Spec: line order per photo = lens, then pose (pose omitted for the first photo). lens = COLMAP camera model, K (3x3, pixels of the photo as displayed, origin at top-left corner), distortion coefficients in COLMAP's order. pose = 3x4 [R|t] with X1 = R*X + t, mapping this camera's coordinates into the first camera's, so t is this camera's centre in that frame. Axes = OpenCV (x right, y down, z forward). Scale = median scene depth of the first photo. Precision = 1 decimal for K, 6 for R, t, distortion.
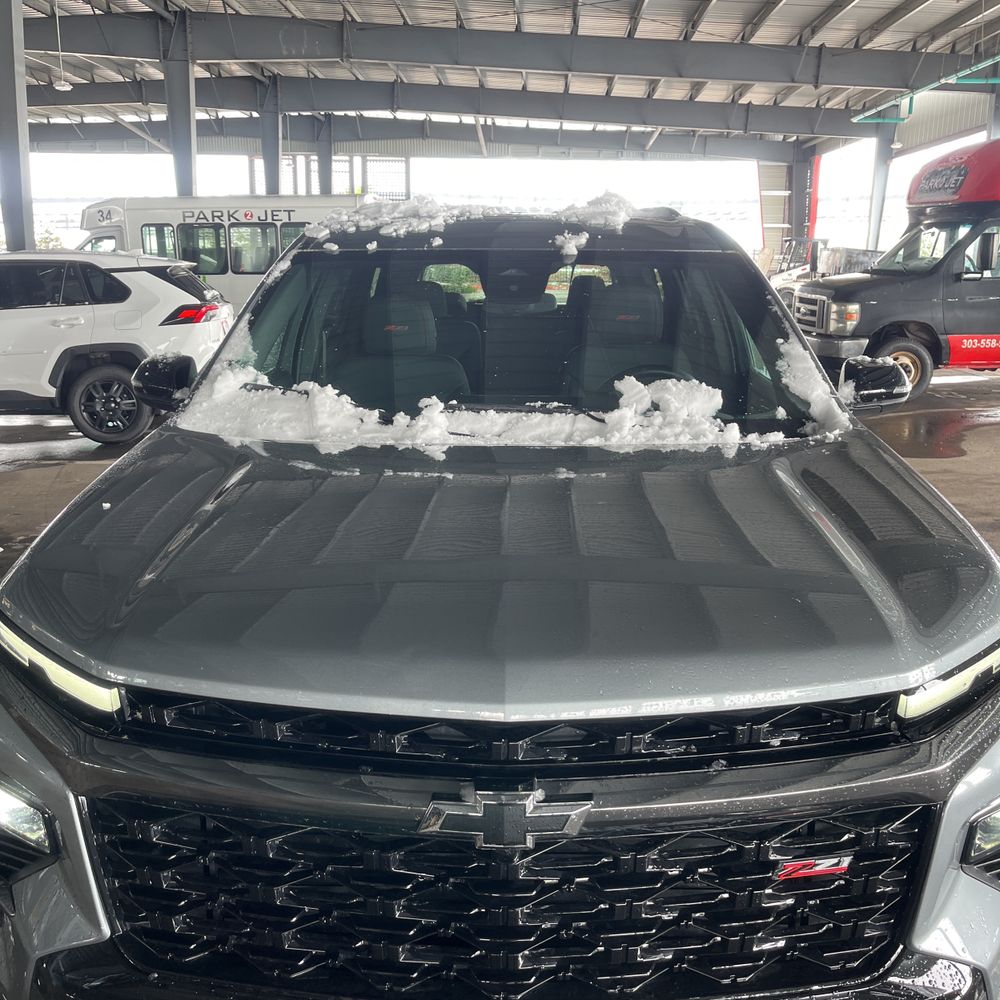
lens RADIAL K [[1018.7, 0, 508.0], [0, 1018.7, 499.6], [0, 0, 1]] dist [0.043141, -0.026793]
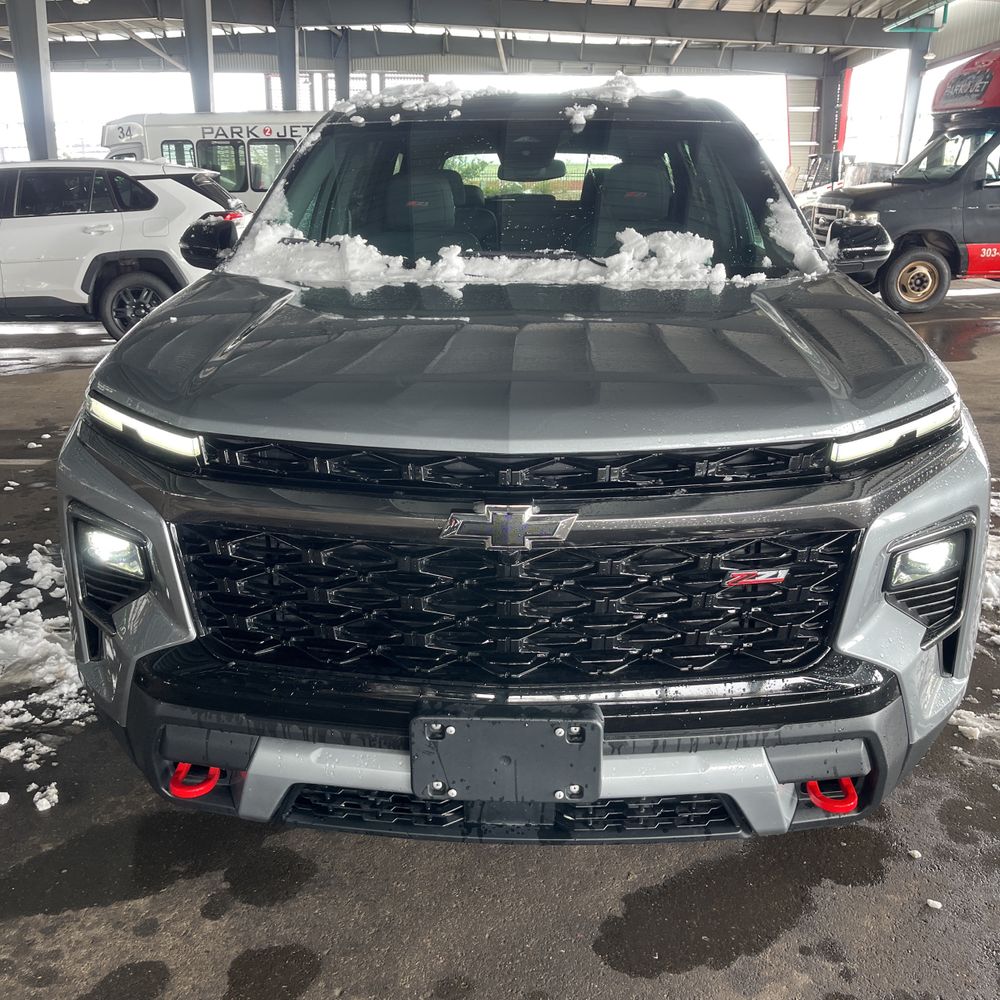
lens RADIAL K [[1014.9, 0, 500.0], [0, 1014.9, 500.0], [0, 0, 1]] dist [0.016808, 0.010702]
pose [[0.999641, 0.004755, -0.026363, 0.010039], [-0.002782, 0.997226, 0.074381, 0.096417], [0.026643, -0.074281, 0.996881, -0.128315]]
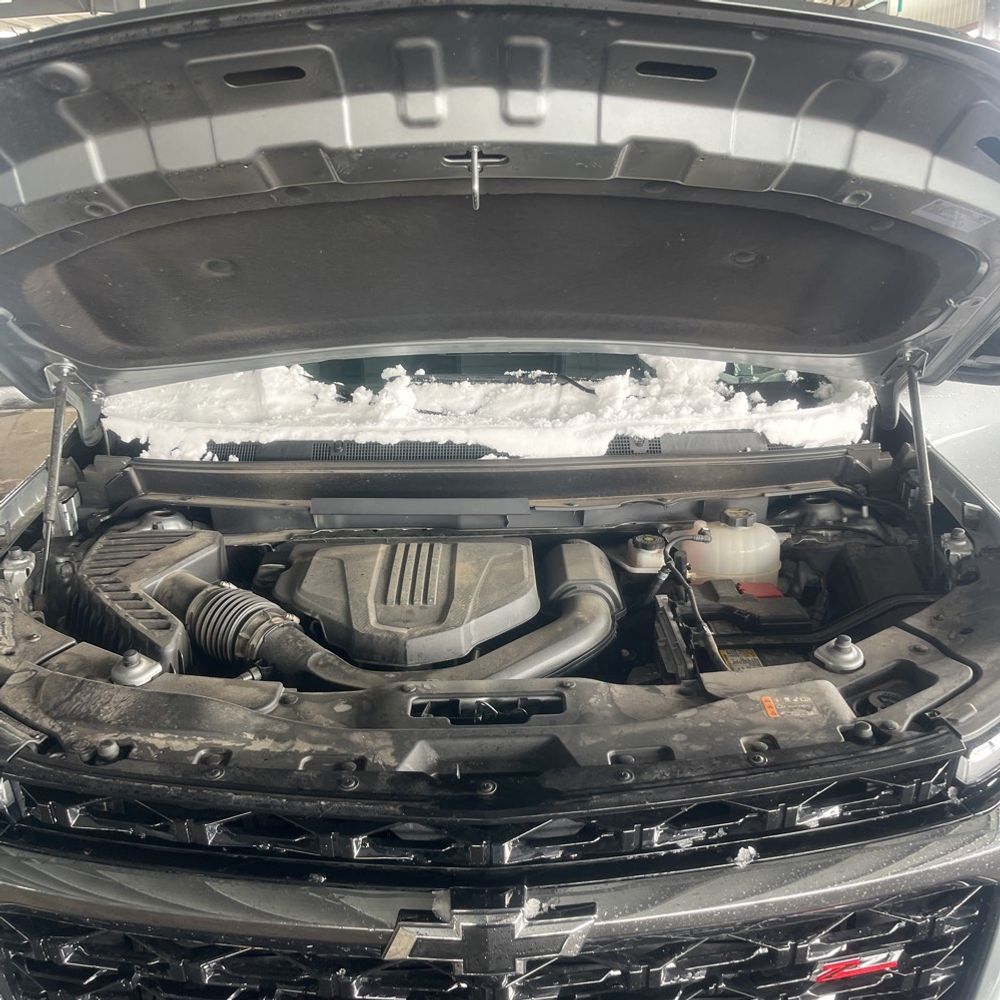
lens RADIAL K [[1023.2, 0, 527.6], [0, 1023.2, 529.8], [0, 0, 1]] dist [0.032183, -0.011768]
pose [[0.999097, -0.029190, 0.030871, 0.006195], [0.025896, 0.994428, 0.102191, -0.050234], [-0.033681, -0.101300, 0.994286, 0.112572]]
